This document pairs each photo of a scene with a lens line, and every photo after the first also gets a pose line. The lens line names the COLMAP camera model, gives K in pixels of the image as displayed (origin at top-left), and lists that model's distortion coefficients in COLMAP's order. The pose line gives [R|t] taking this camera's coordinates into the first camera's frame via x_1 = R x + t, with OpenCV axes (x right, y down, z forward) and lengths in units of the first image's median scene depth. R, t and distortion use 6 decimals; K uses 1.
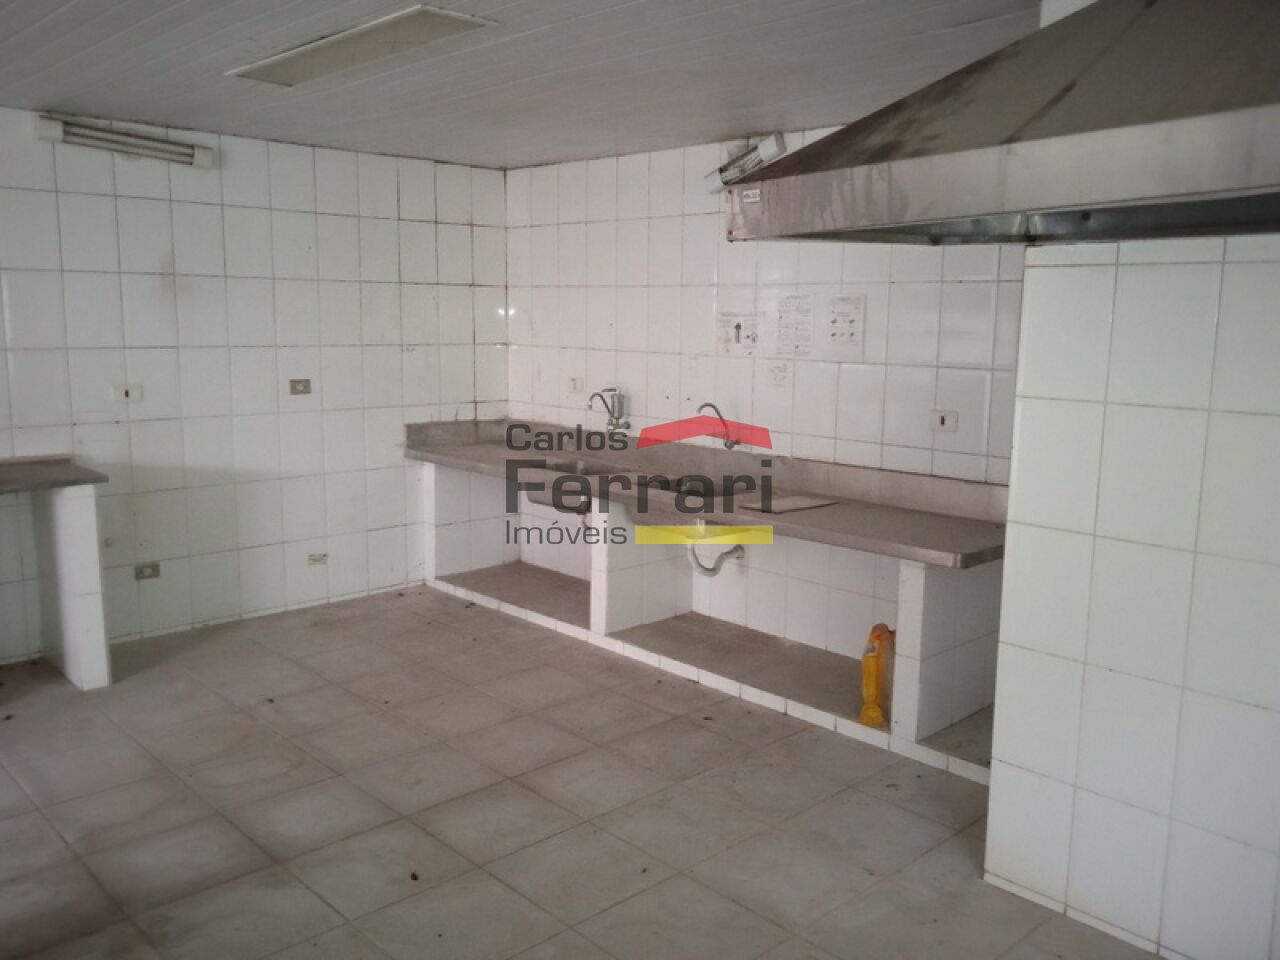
lens RADIAL K [[1055.0, 0, 640.0], [0, 1055.0, 480.0], [0, 0, 1]] dist [0.057288, -0.074071]
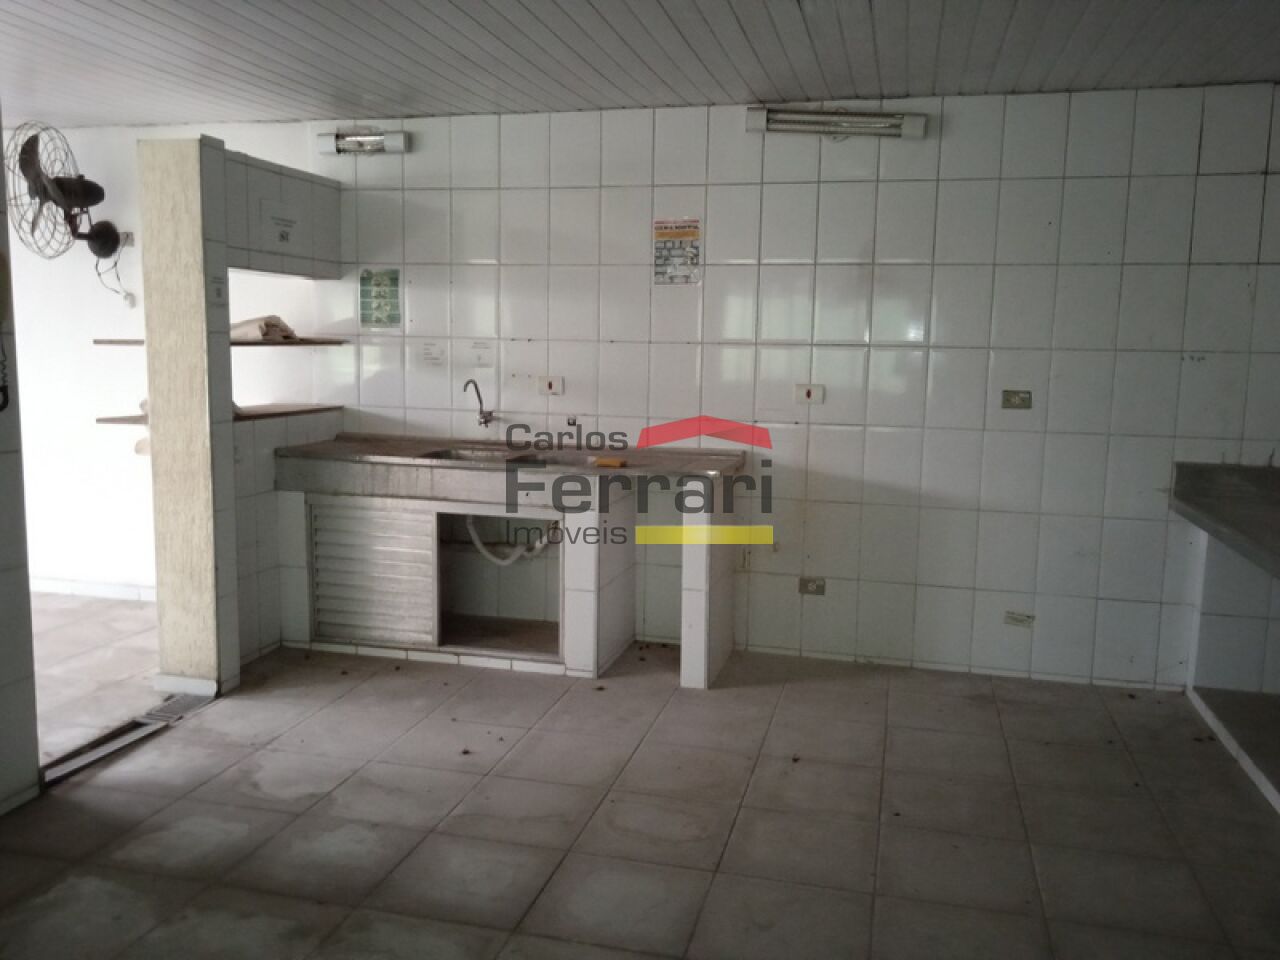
lens RADIAL K [[1055.0, 0, 640.0], [0, 1055.0, 480.0], [0, 0, 1]] dist [0.057288, -0.074071]
pose [[0.533470, 0.108352, -0.838850, 0.220792], [-0.144611, 0.988842, 0.035760, -0.017083], [0.833365, 0.102230, 0.543186, 0.366374]]
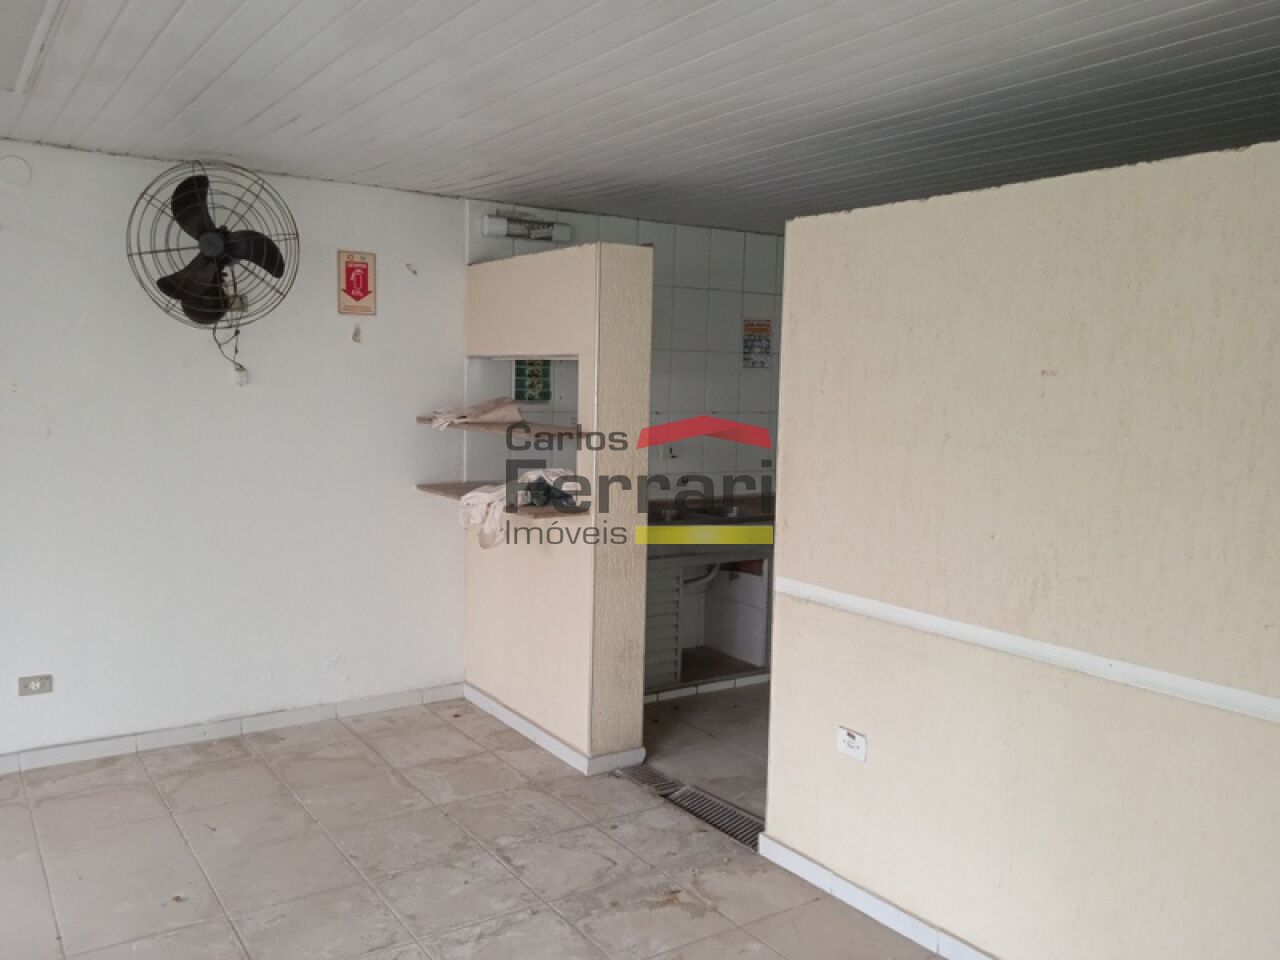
lens RADIAL K [[1055.0, 0, 640.0], [0, 1055.0, 480.0], [0, 0, 1]] dist [0.057288, -0.074071]
pose [[0.985602, 0.023069, -0.167503, -0.483295], [-0.034055, 0.997431, -0.063014, 0.048100], [0.165619, 0.067811, 0.983856, -0.310970]]
